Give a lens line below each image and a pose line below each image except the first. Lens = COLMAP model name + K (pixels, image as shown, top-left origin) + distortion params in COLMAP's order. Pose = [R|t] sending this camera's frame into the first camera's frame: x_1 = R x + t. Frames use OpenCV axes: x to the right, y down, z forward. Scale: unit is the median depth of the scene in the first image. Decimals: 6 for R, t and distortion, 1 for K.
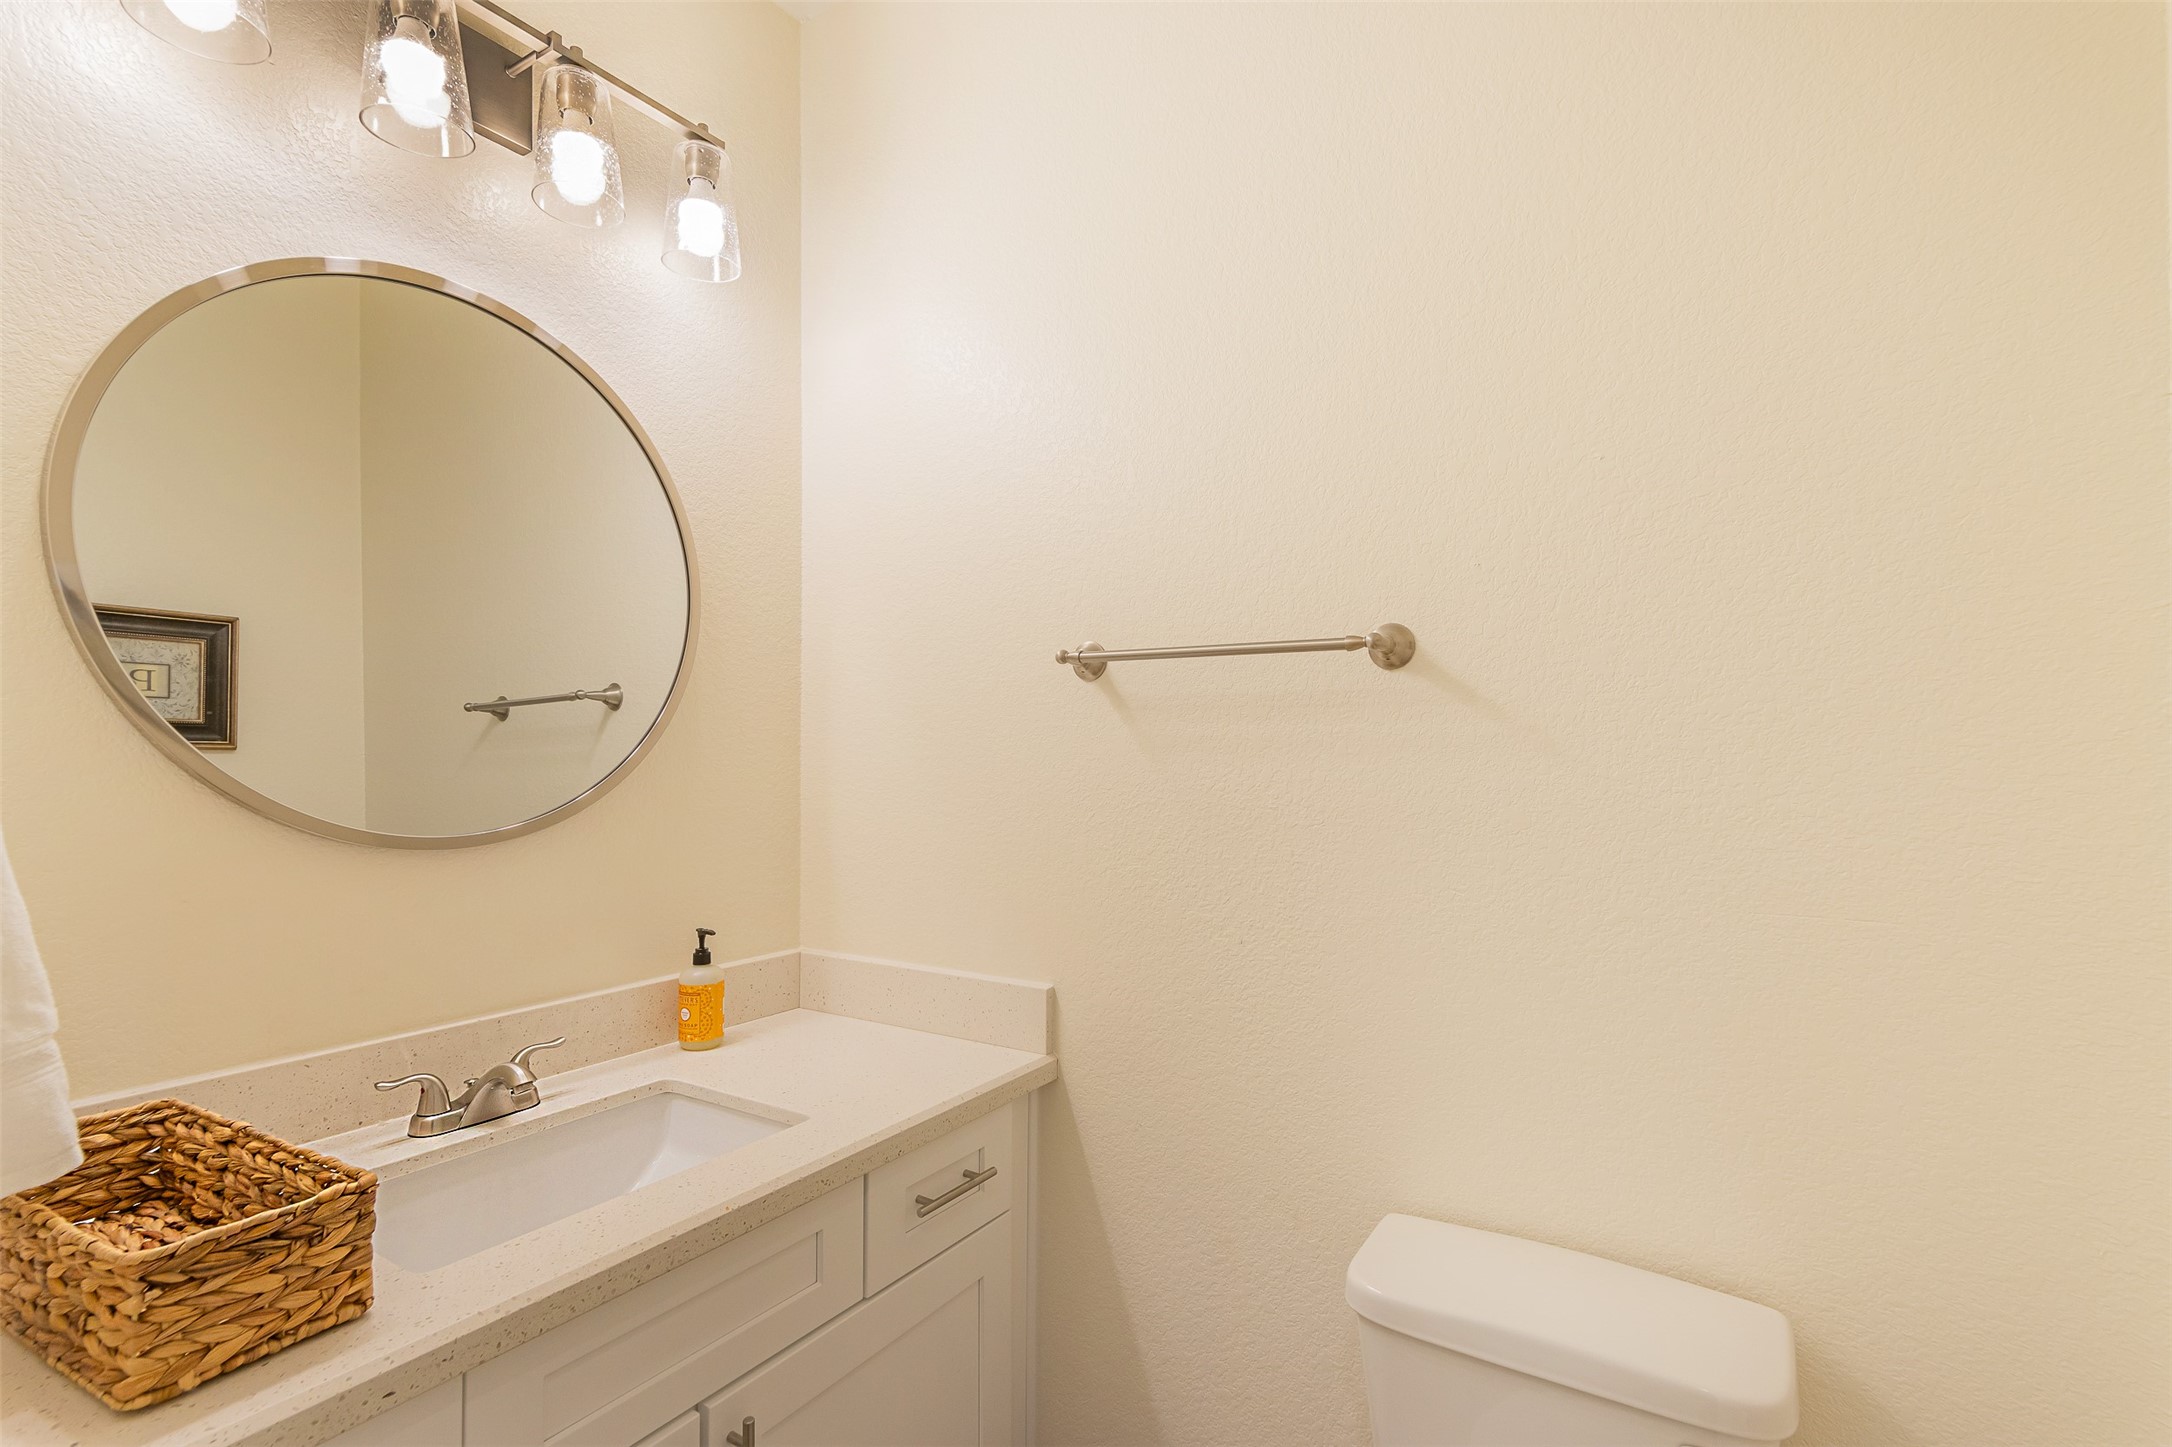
lens RADIAL K [[998.5, 0, 1086.0], [0, 998.5, 723.5], [0, 0, 1]] dist [-0.002201, -0.000437]
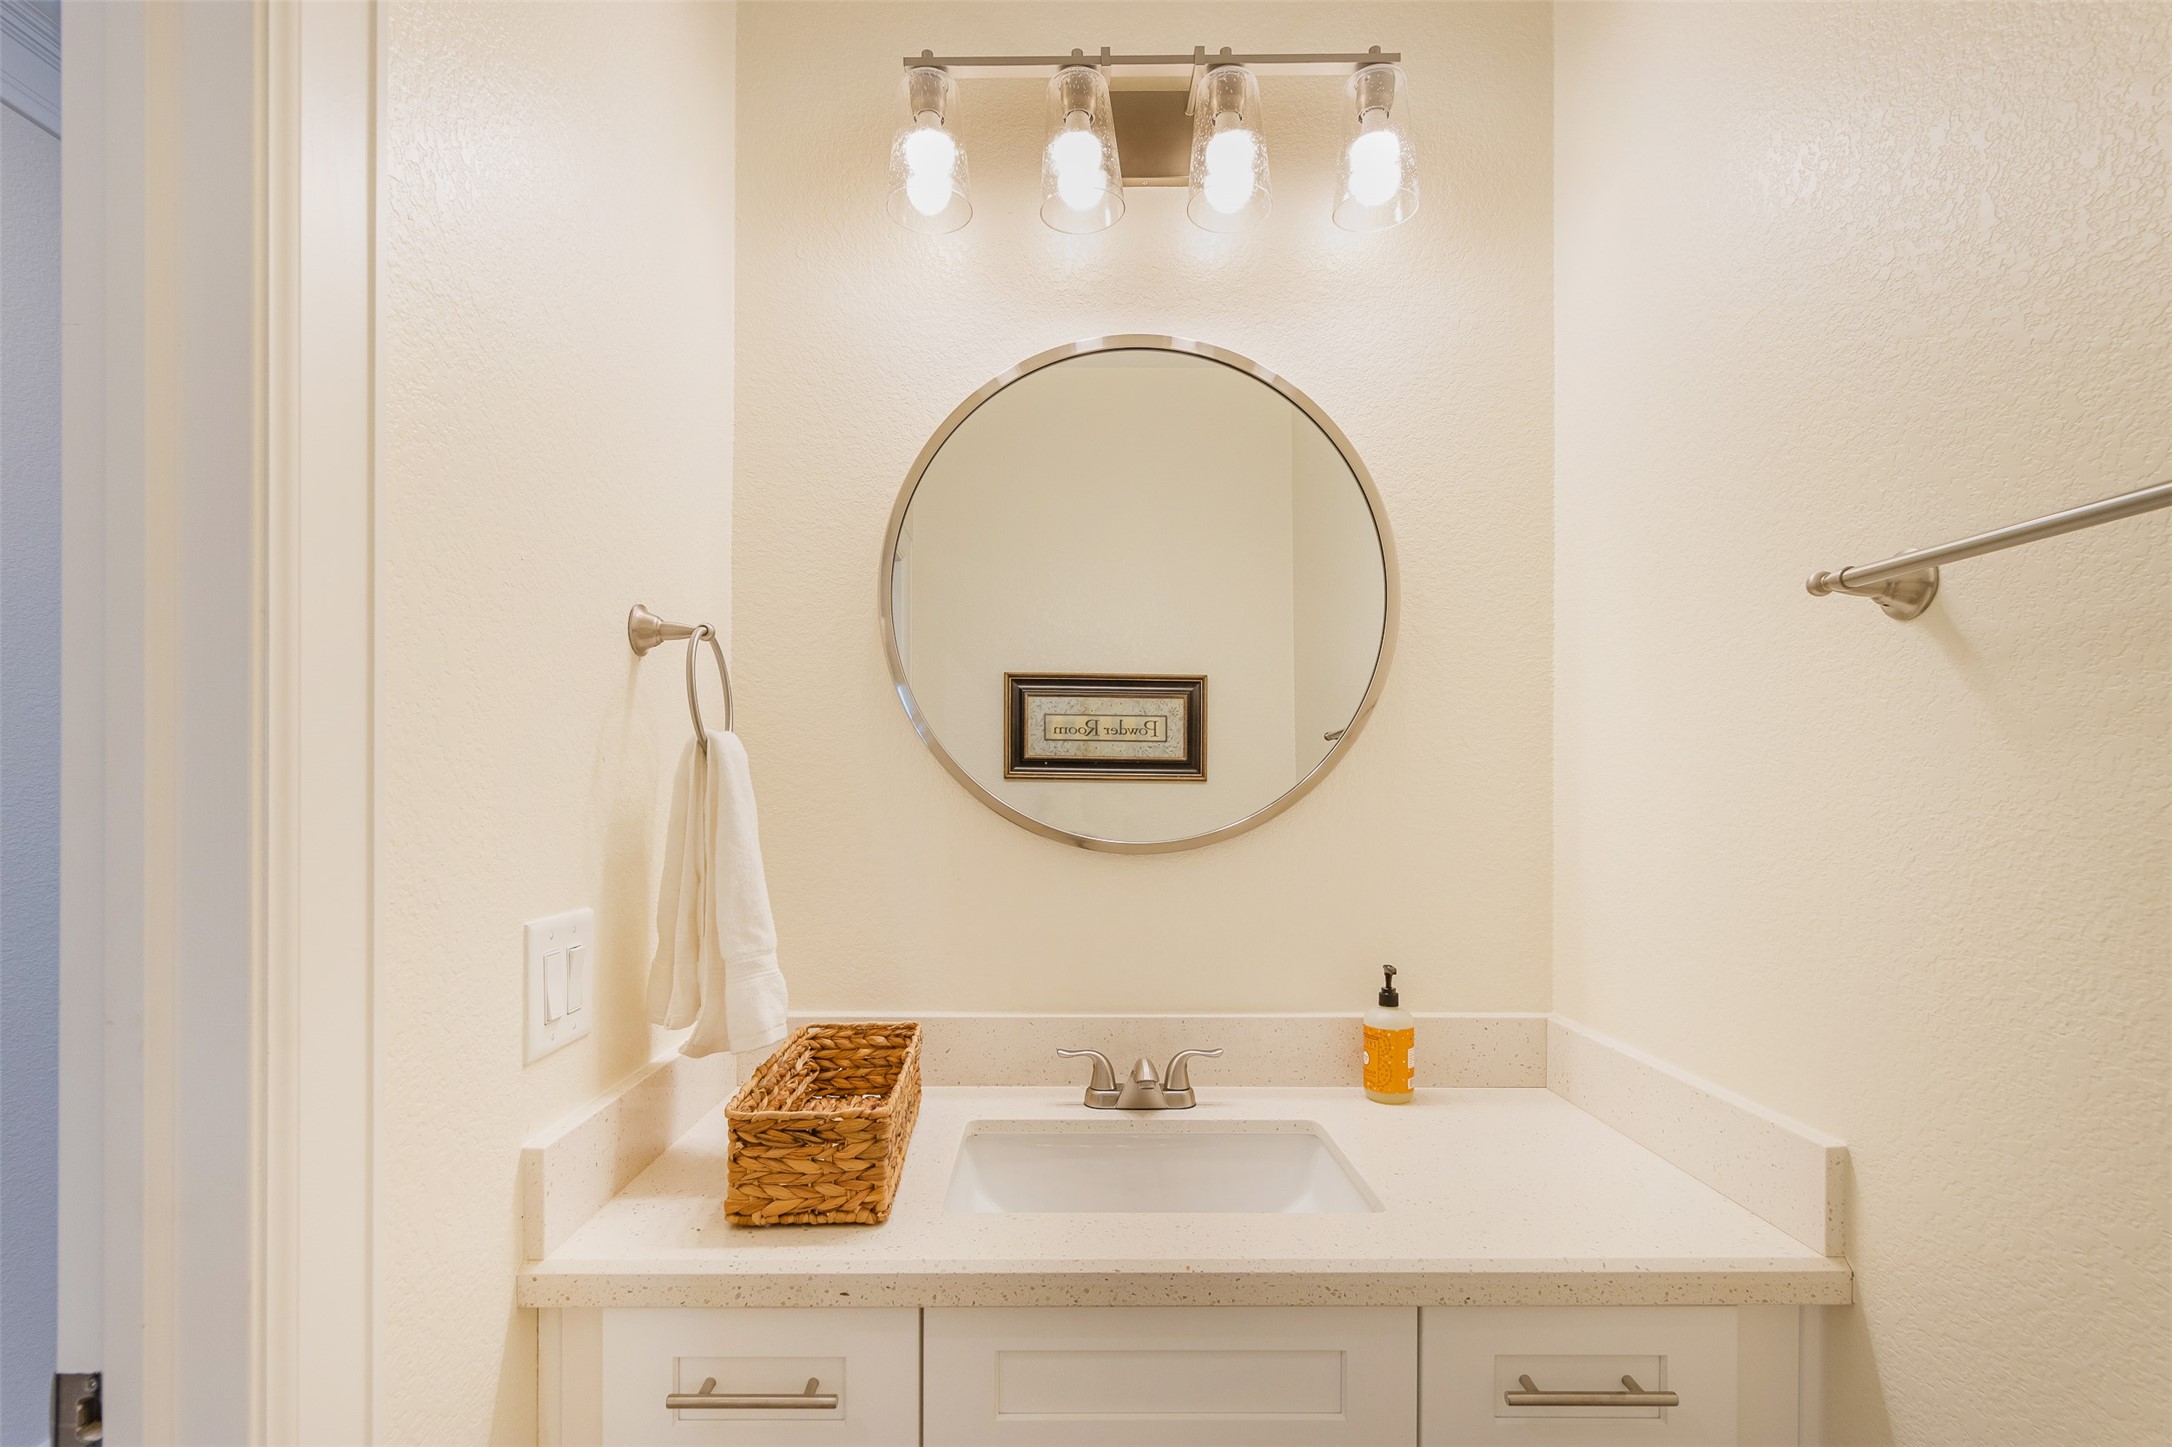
lens RADIAL K [[1016.0, 0, 1087.1], [0, 1016.0, 786.7], [0, 0, 1]] dist [0.003814, -0.006273]
pose [[0.536336, -0.007225, -0.843974, 0.256798], [0.022865, 0.999721, 0.005972, 0.040267], [0.843695, -0.022500, 0.536351, 0.332514]]
